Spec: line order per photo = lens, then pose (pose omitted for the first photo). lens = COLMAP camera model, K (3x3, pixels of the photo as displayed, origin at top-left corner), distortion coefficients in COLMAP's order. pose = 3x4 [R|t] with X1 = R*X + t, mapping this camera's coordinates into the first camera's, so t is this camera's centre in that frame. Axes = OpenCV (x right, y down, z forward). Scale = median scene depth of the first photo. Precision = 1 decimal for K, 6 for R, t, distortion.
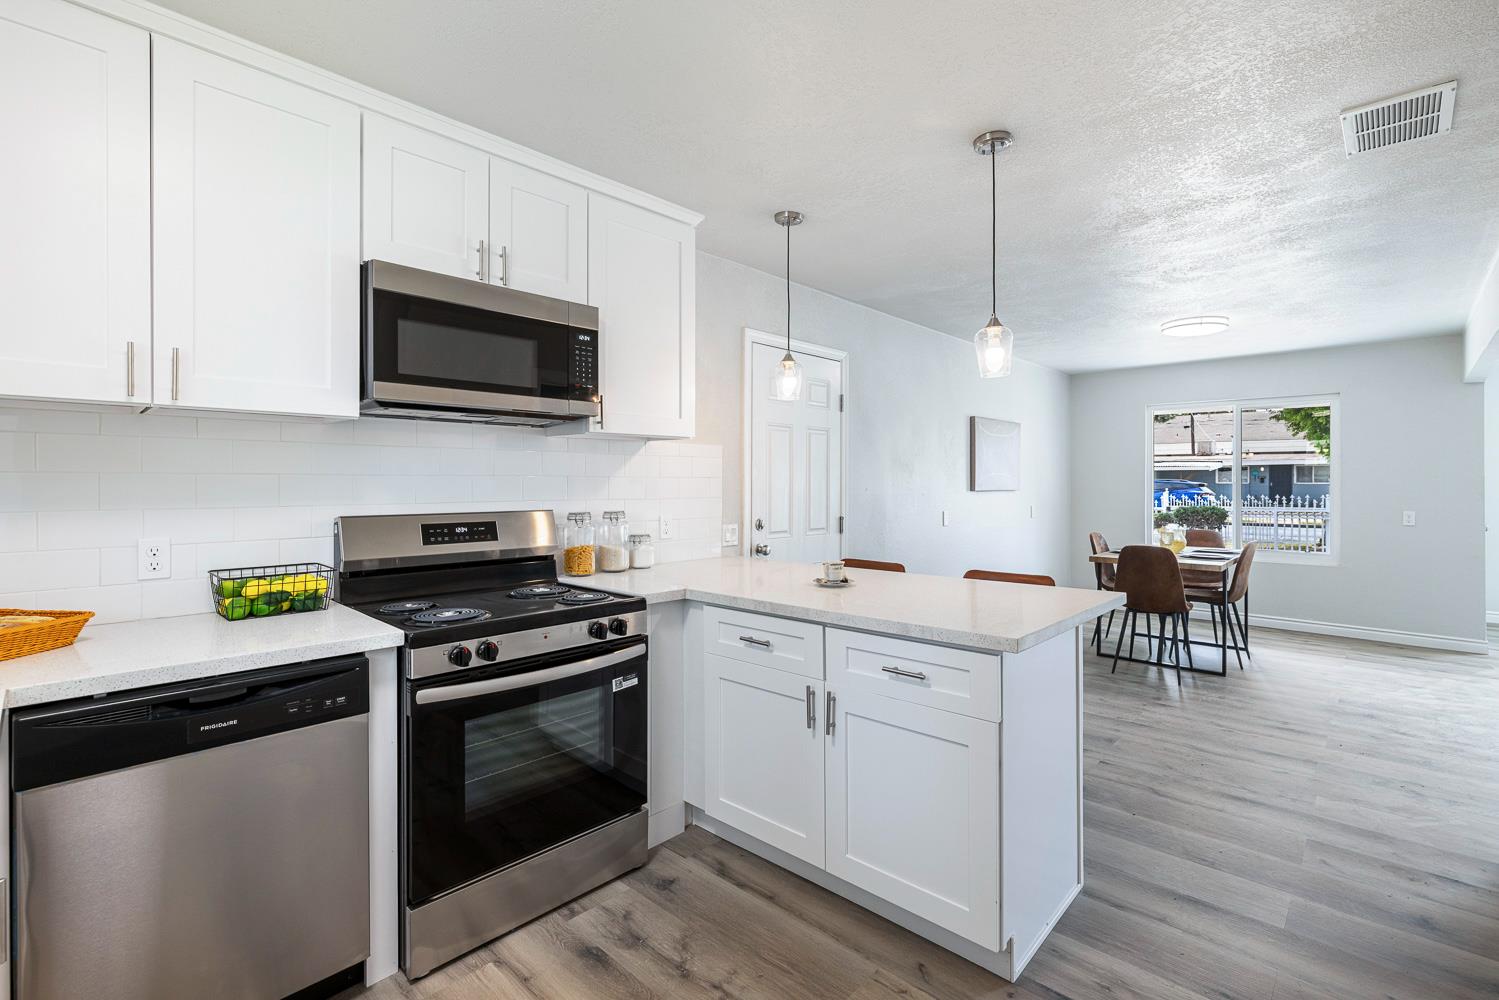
lens RADIAL K [[684.7, 0, 752.1], [0, 684.7, 492.5], [0, 0, 1]] dist [-0.002193, -0.000962]
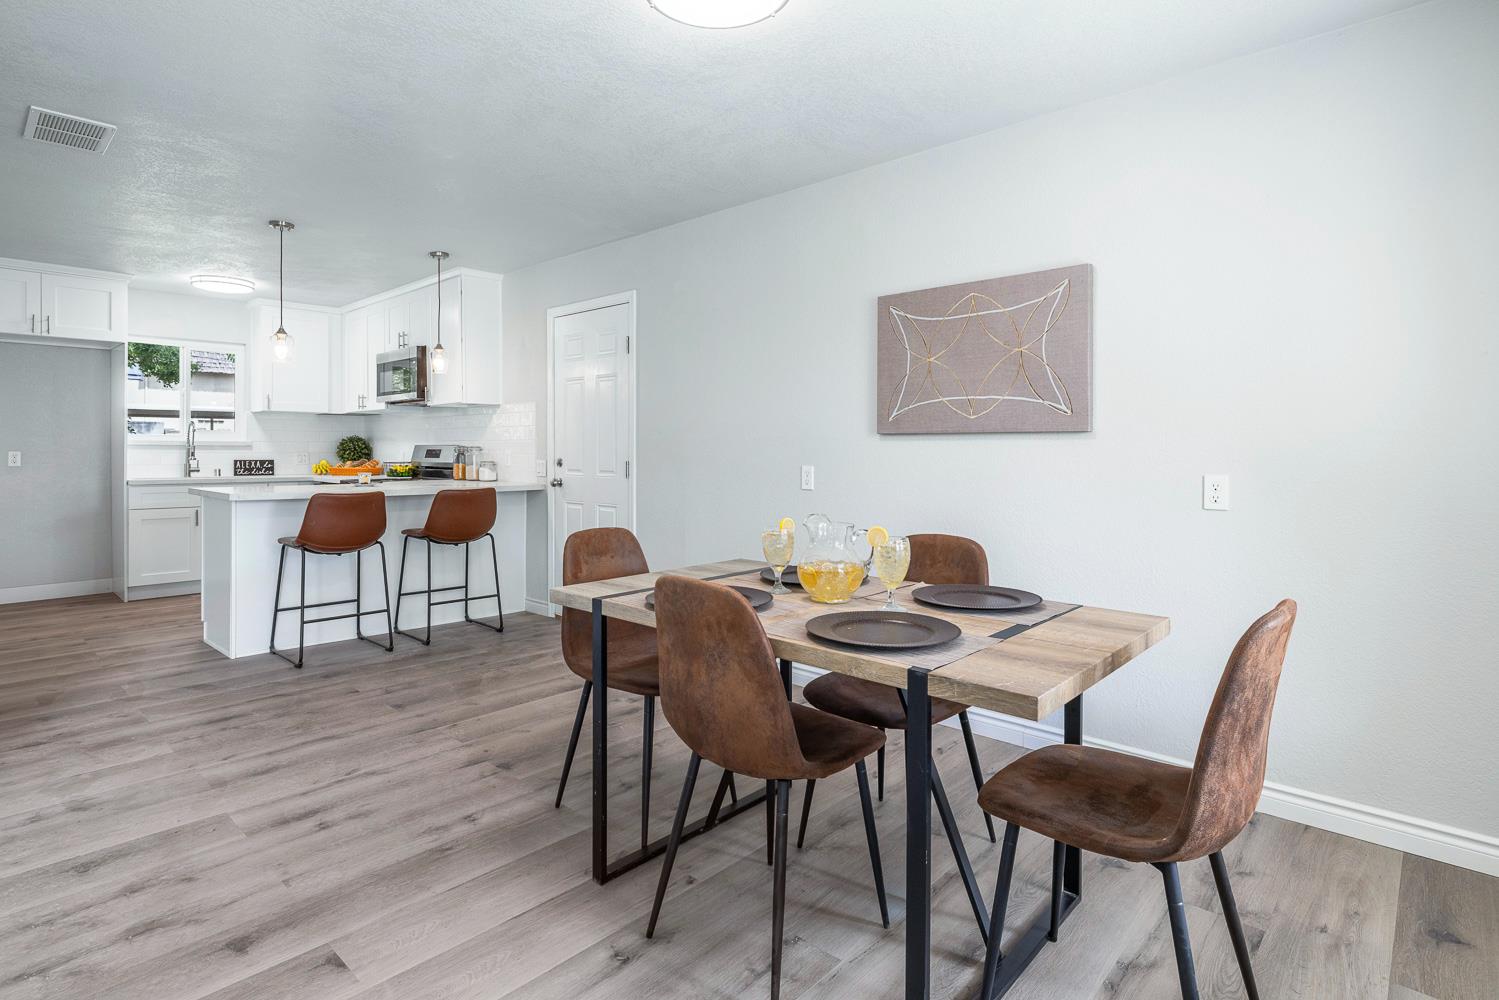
lens RADIAL K [[767.3, 0, 745.5], [0, 767.3, 459.2], [0, 0, 1]] dist [-0.001299, 0.000359]
pose [[0.000520, 0.016599, -0.999862, 1.475019], [-0.015092, 0.999748, 0.016589, 0.013428], [0.999886, 0.015082, 0.000770, 1.401320]]
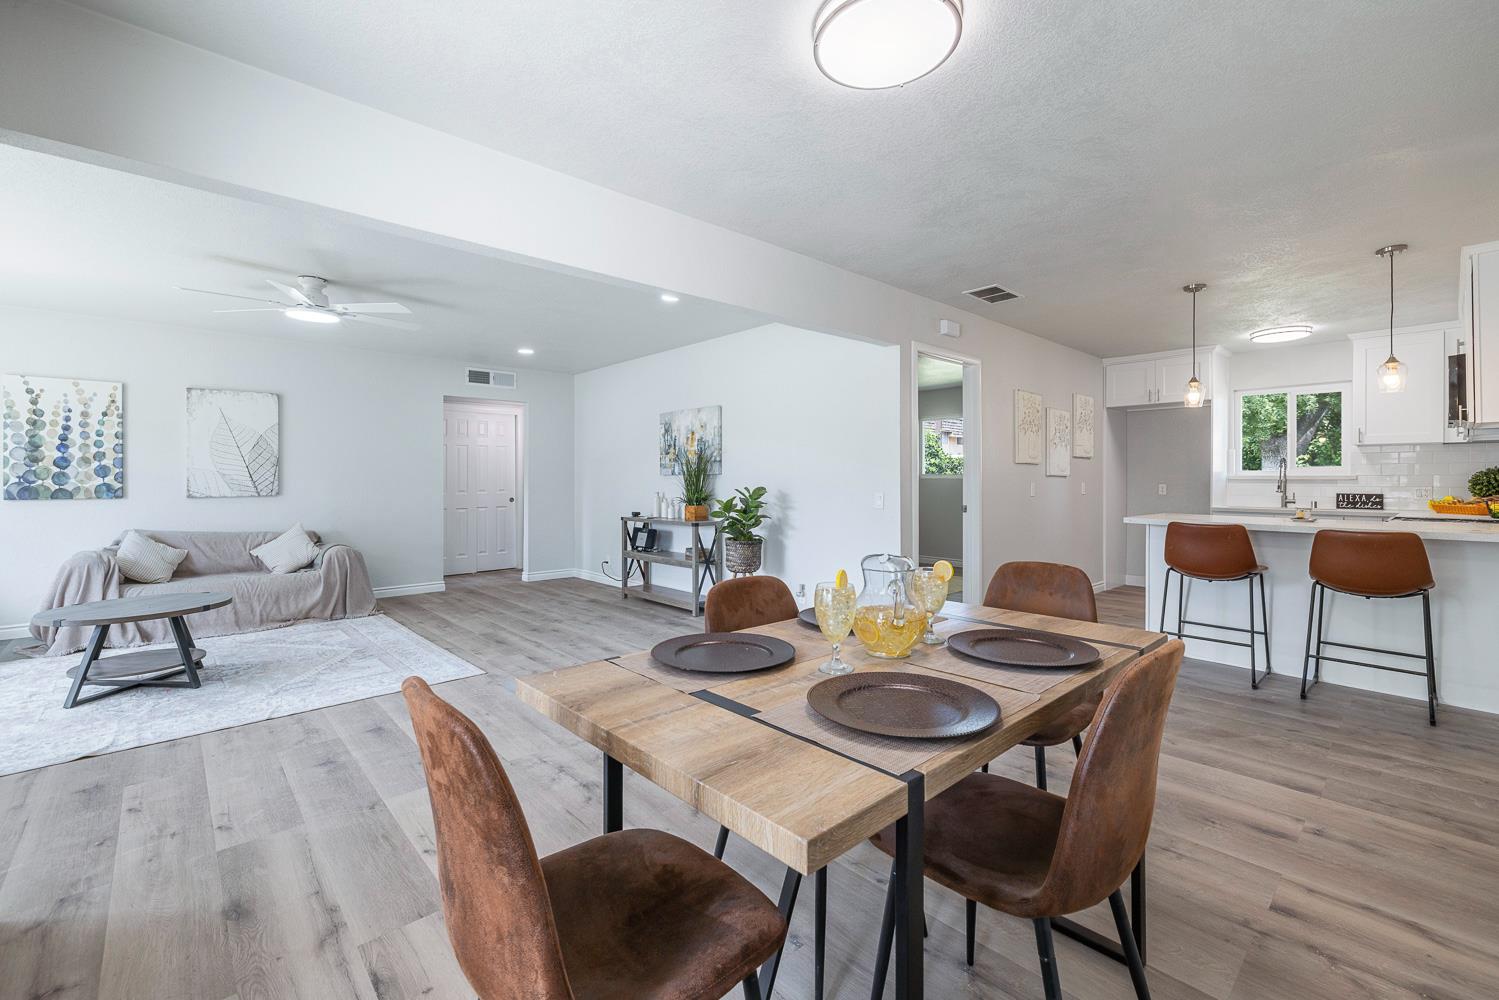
lens RADIAL K [[635.2, 0, 753.4], [0, 635.2, 478.5], [0, 0, 1]] dist [0.003861, -0.000238]
pose [[-0.996741, 0.002823, 0.080615, 0.944665], [0.003631, 0.999945, 0.009878, 0.006031], [-0.080582, 0.010139, -0.996696, 1.896585]]
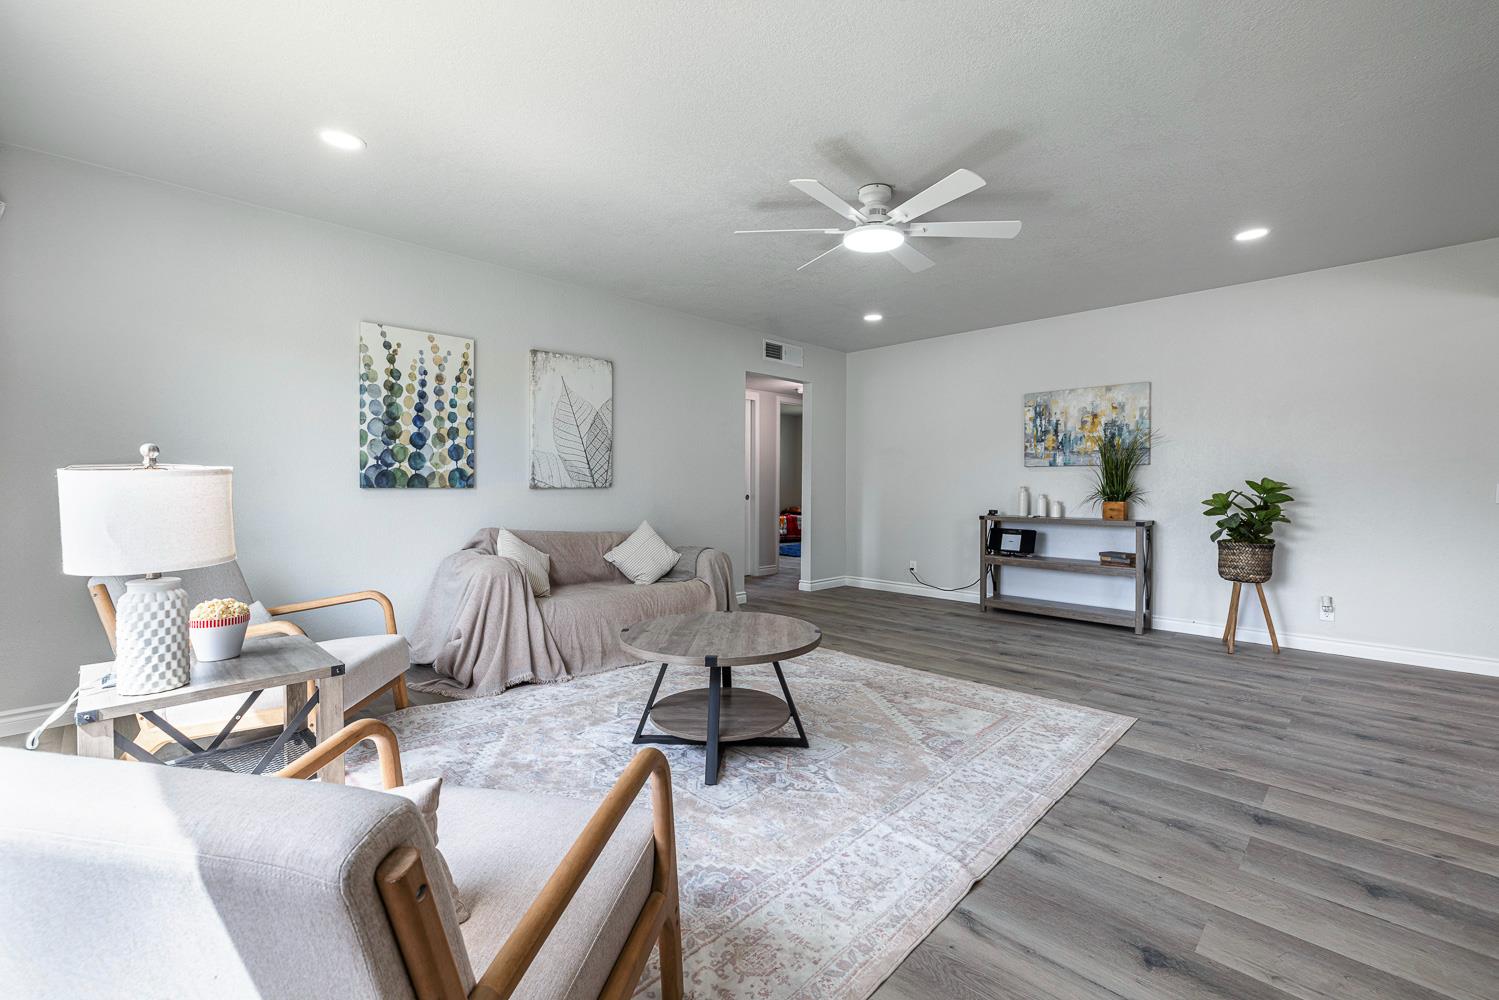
lens RADIAL K [[635.2, 0, 751.2], [0, 635.2, 488.9], [0, 0, 1]] dist [0.003861, -0.000238]
pose [[-0.999359, -0.003162, 0.035653, 1.955866], [-0.002473, 0.999810, 0.019358, 0.038854], [-0.035707, 0.019258, -0.999177, 1.679166]]
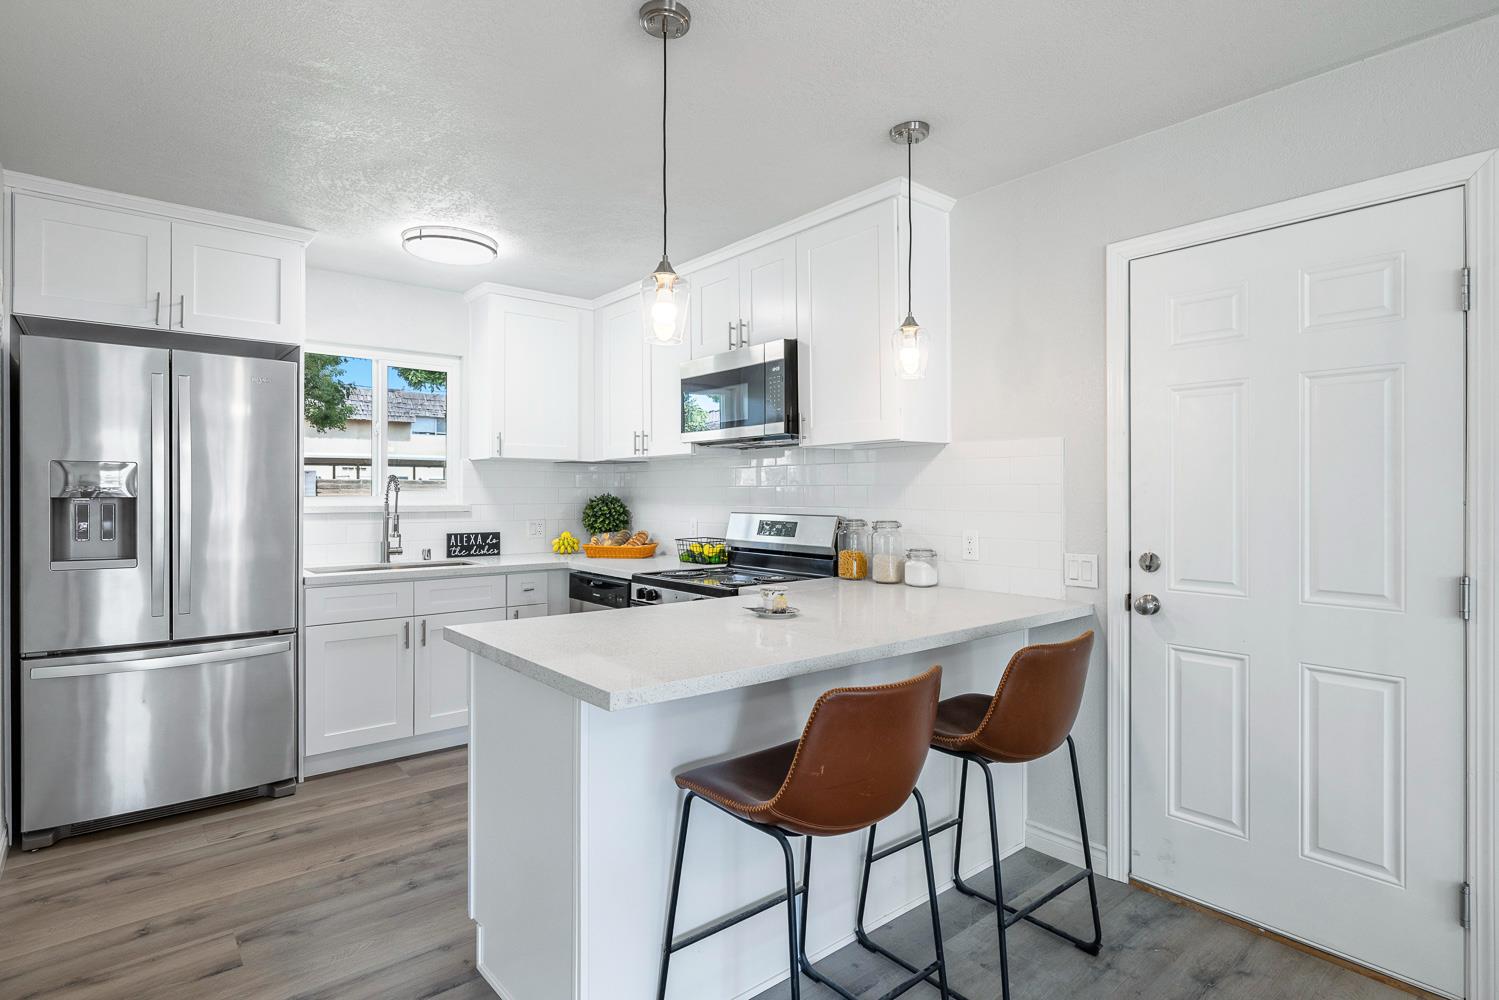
lens RADIAL K [[767.3, 0, 748.1], [0, 767.3, 497.3], [0, 0, 1]] dist [-0.001299, 0.000359]
pose [[-0.121700, 0.009977, -0.992517, 0.745716], [-0.012807, 0.999850, 0.011621, -0.013061], [0.992484, 0.014125, -0.121554, 0.769686]]
